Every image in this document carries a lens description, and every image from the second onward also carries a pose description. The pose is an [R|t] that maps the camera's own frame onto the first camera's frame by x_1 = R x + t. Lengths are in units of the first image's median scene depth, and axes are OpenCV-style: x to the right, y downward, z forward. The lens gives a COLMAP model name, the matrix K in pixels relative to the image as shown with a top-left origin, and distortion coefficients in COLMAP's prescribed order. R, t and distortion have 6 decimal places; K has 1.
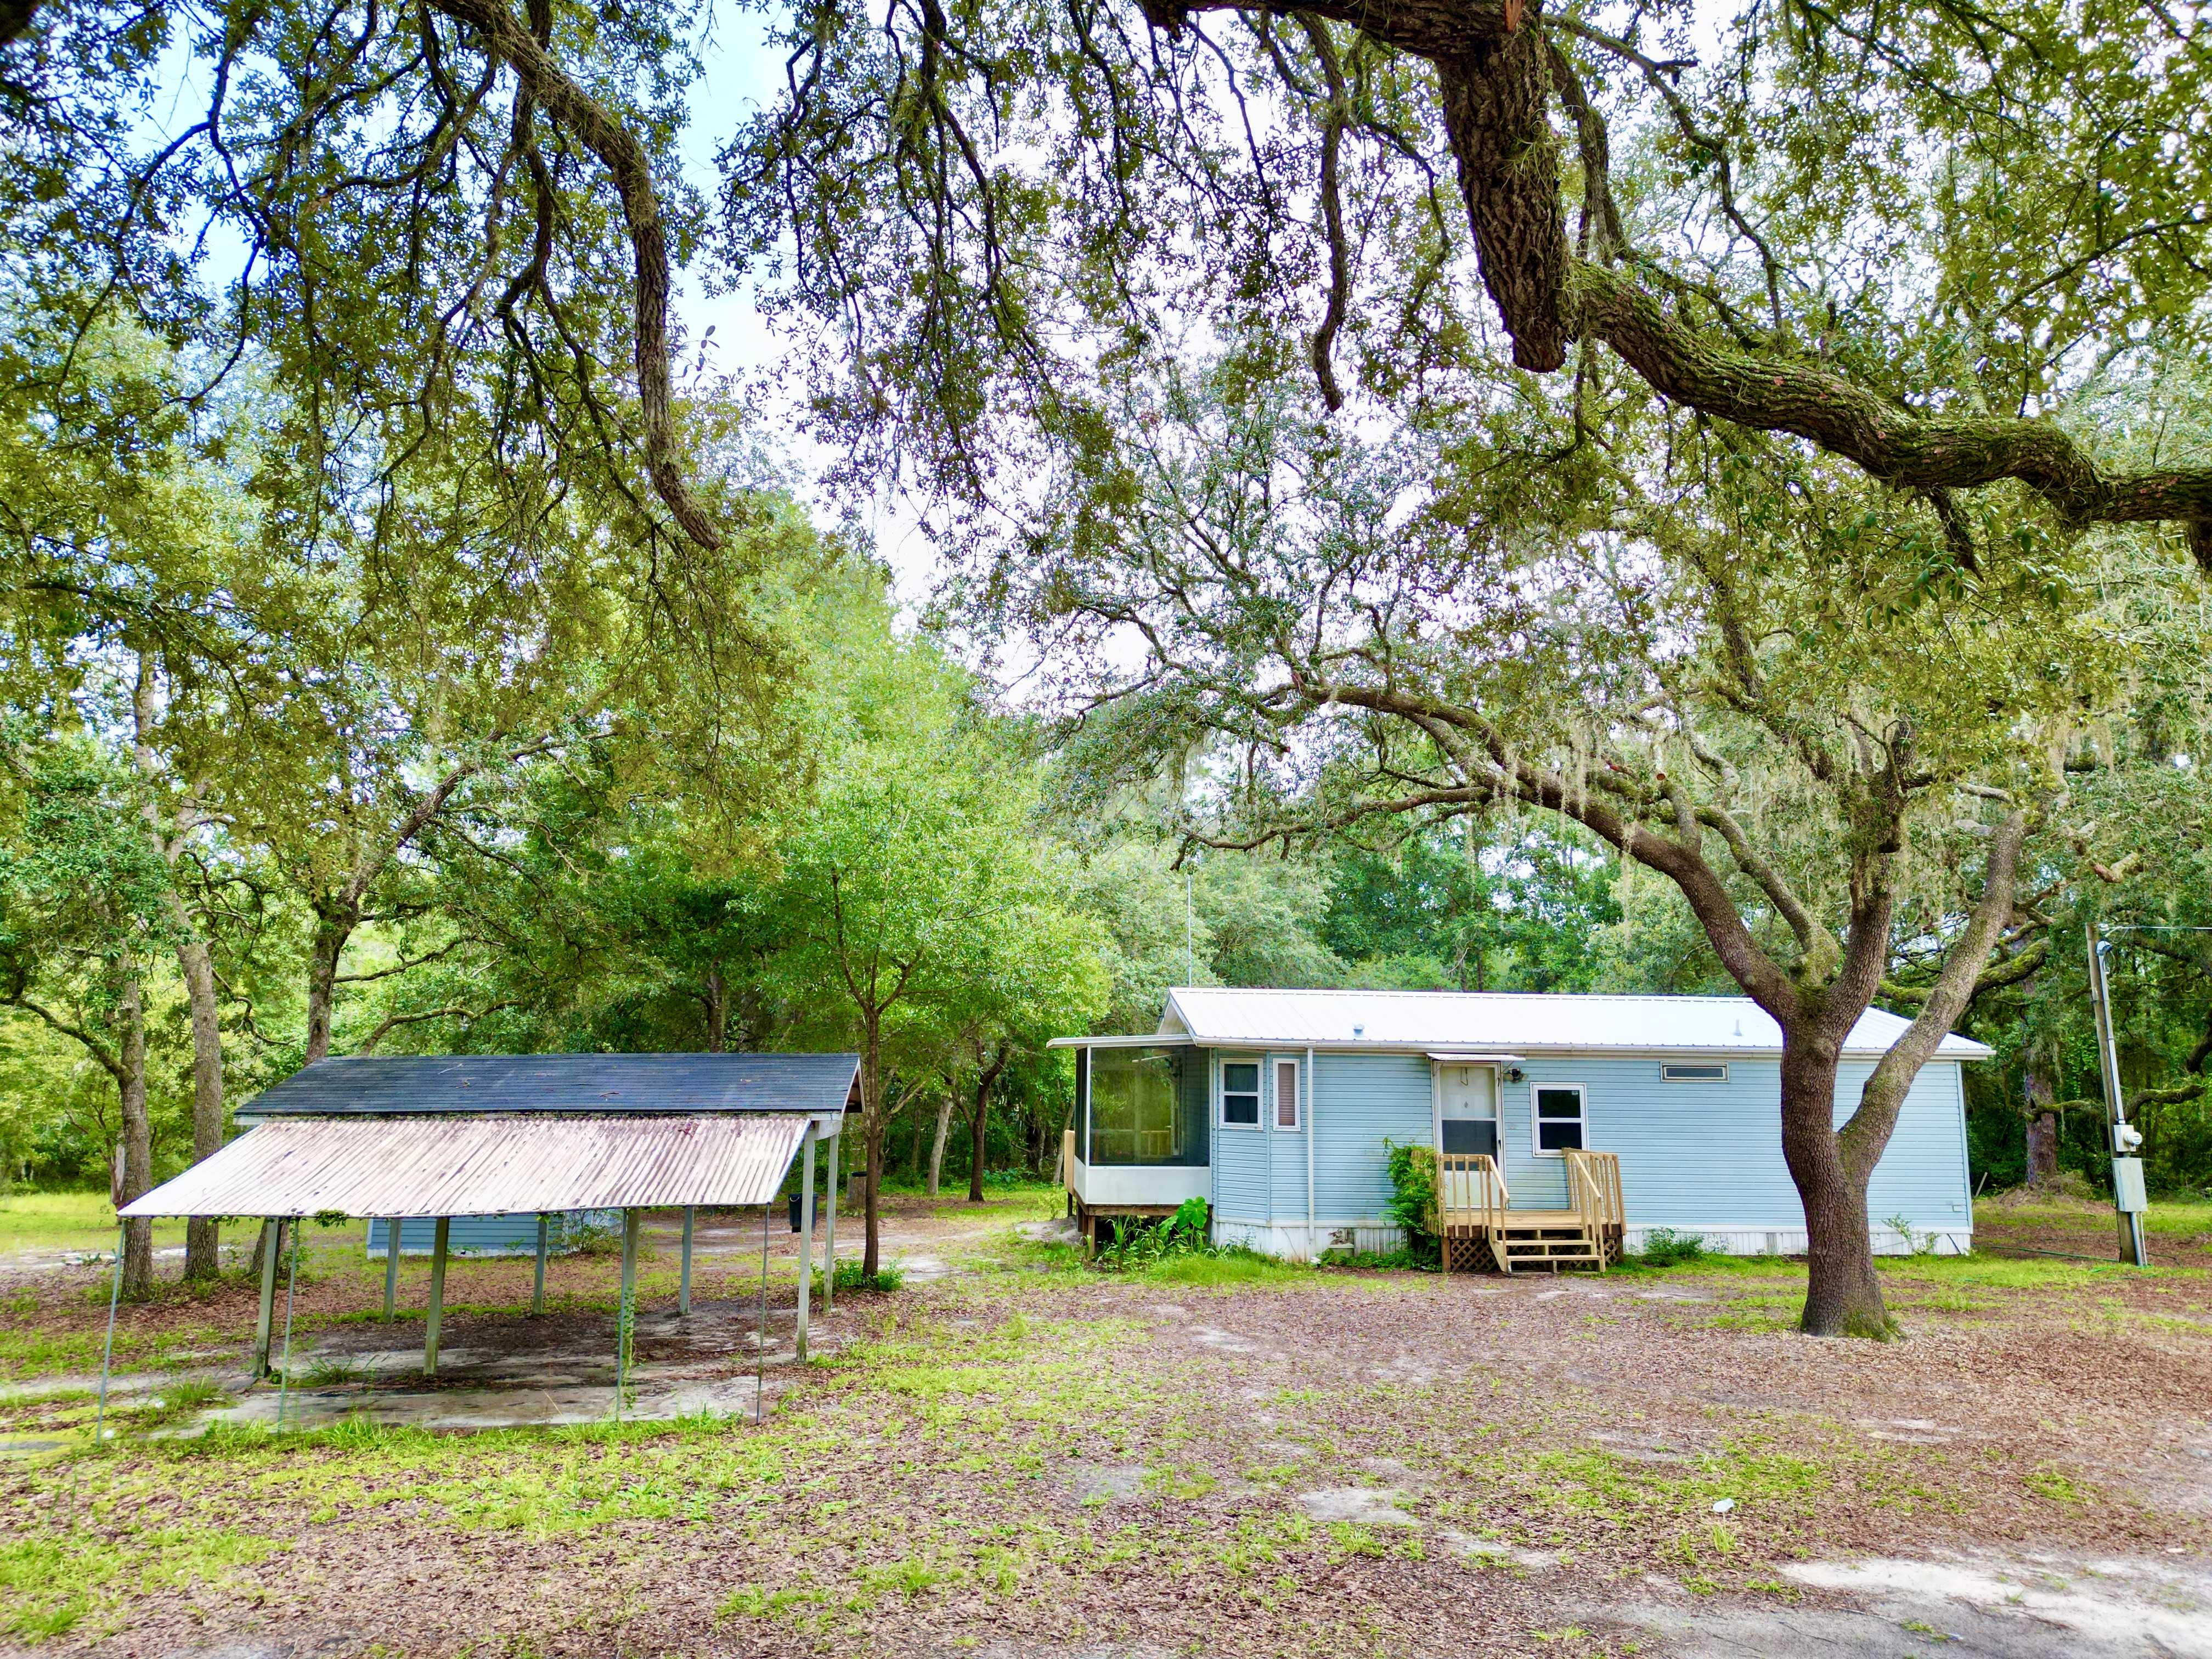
lens RADIAL K [[1561.2, 0, 1086.3], [0, 1561.2, 819.5], [0, 0, 1]] dist [0.002631, -0.001284]
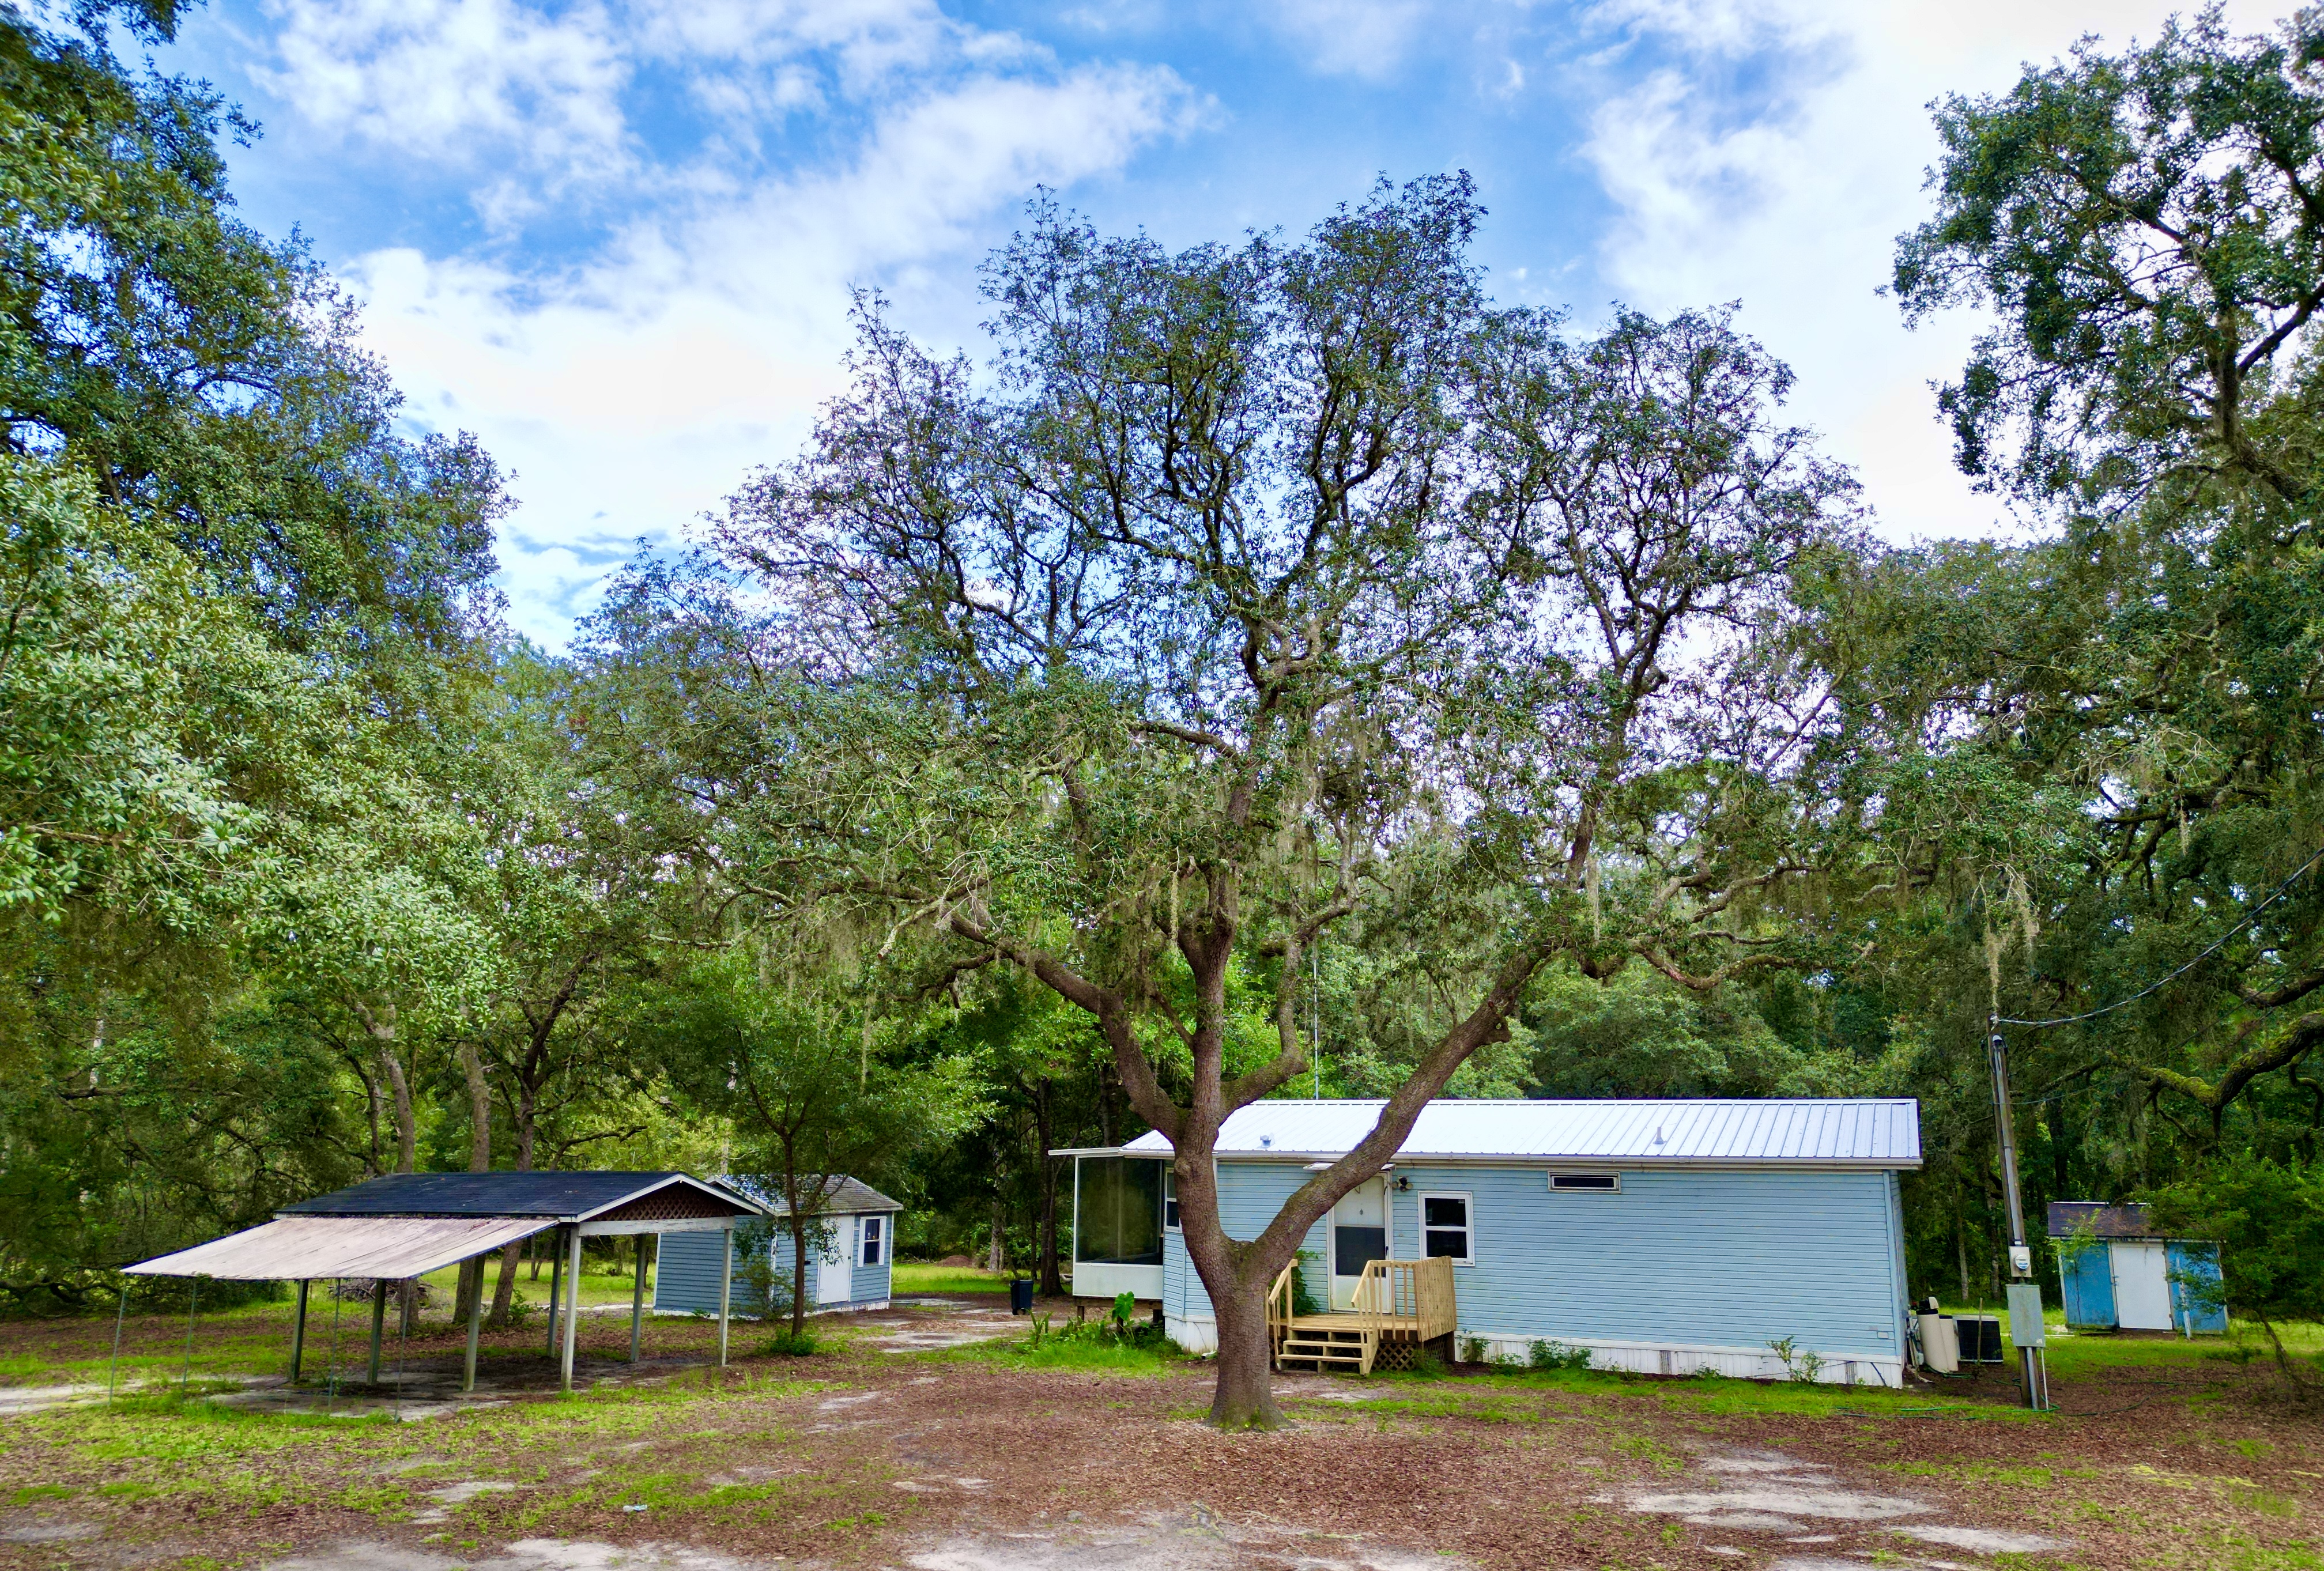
lens RADIAL K [[1645.6, 0, 1161.2], [0, 1645.6, 800.6], [0, 0, 1]] dist [0.032883, 0.001325]
pose [[0.875865, -0.107869, -0.470345, 0.683999], [0.082805, 0.993835, -0.073728, -0.023634], [0.475398, 0.025629, 0.879398, -0.056258]]
